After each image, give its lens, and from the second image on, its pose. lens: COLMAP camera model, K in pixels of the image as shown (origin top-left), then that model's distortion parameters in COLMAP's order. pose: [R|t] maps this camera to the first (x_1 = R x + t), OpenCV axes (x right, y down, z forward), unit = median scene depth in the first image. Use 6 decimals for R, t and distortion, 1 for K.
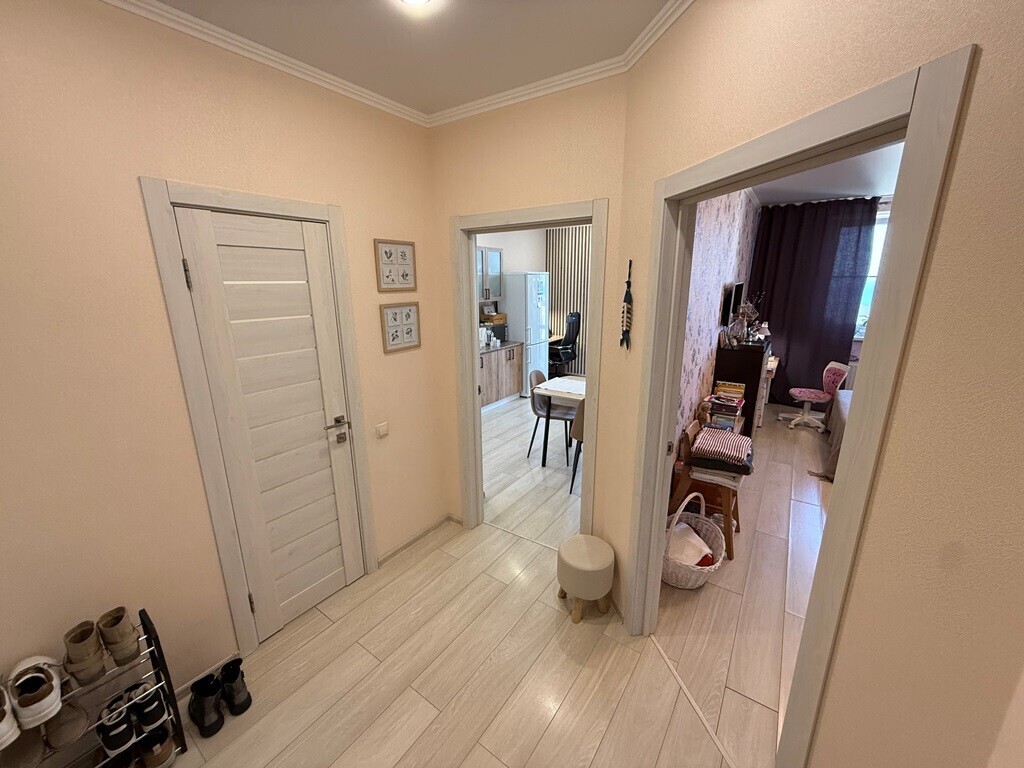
lens RADIAL K [[406.5, 0, 508.3], [0, 406.5, 382.7], [0, 0, 1]] dist [-0.001950, 0.000989]
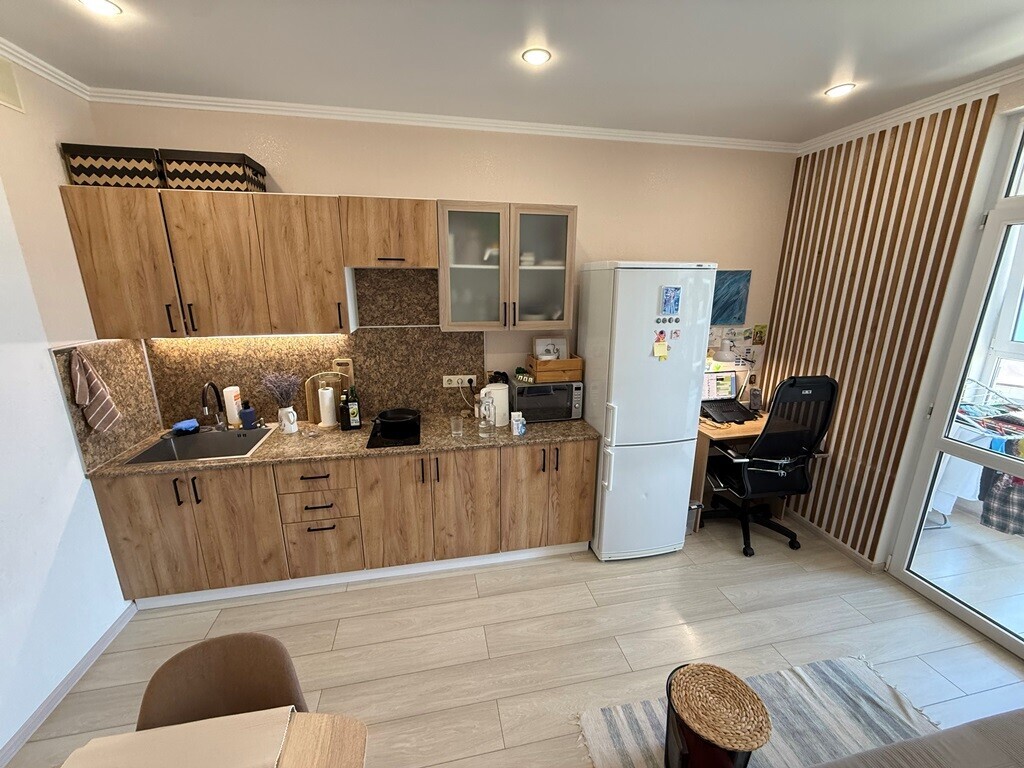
lens RADIAL K [[406.5, 0, 509.9], [0, 406.5, 383.1], [0, 0, 1]] dist [-0.001950, 0.000989]
pose [[0.728582, 0.182655, -0.660156, 0.238414], [-0.177672, 0.981197, 0.075394, -0.169739], [0.661514, 0.062360, 0.747335, 0.646240]]
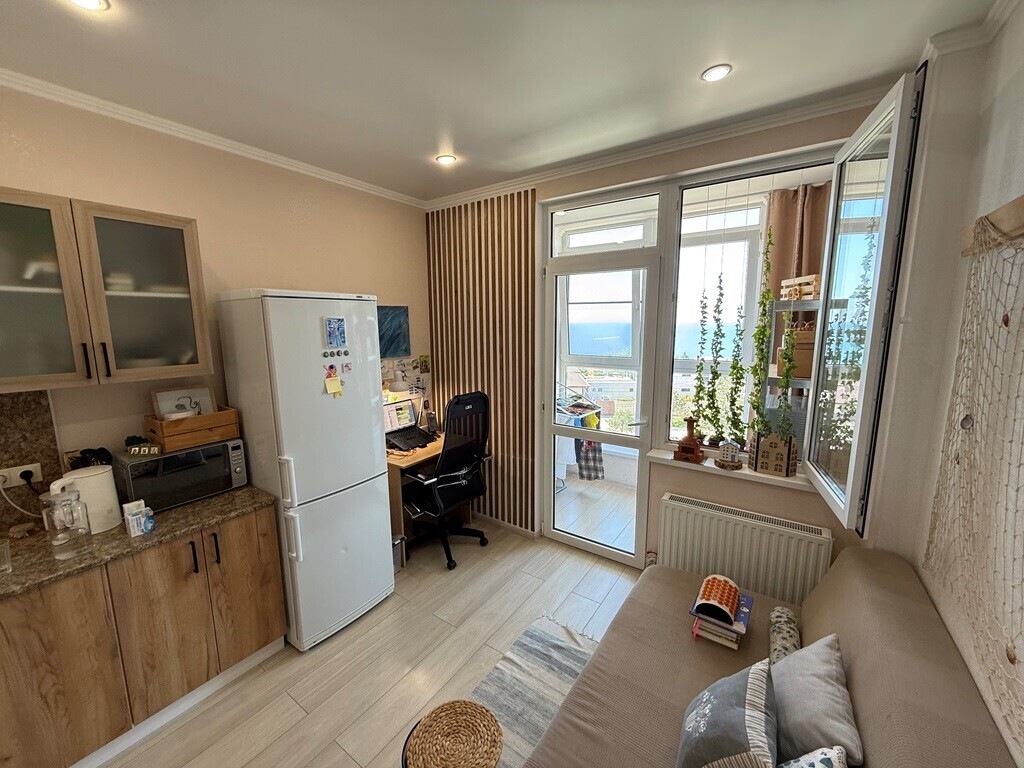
lens RADIAL K [[406.5, 0, 508.7], [0, 406.5, 383.3], [0, 0, 1]] dist [-0.001950, 0.000989]
pose [[0.999994, 0.000377, 0.003507, 0.233091], [-0.000037, 0.995321, -0.096619, -0.164976], [-0.003527, 0.096619, 0.995315, 0.675372]]
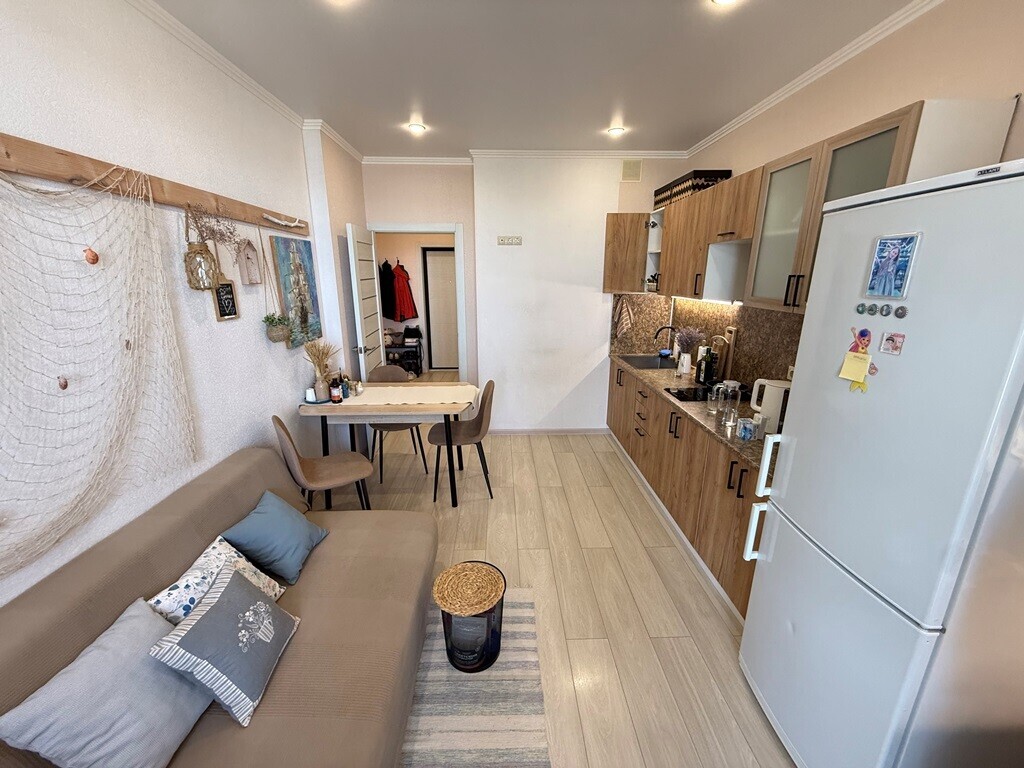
lens RADIAL K [[406.5, 0, 507.4], [0, 406.5, 383.7], [0, 0, 1]] dist [-0.001950, 0.000989]
pose [[-0.807650, 0.162589, -0.566804, 0.326215], [-0.137531, 0.882783, 0.449198, -0.255738], [0.573400, 0.440747, -0.690619, 1.076214]]
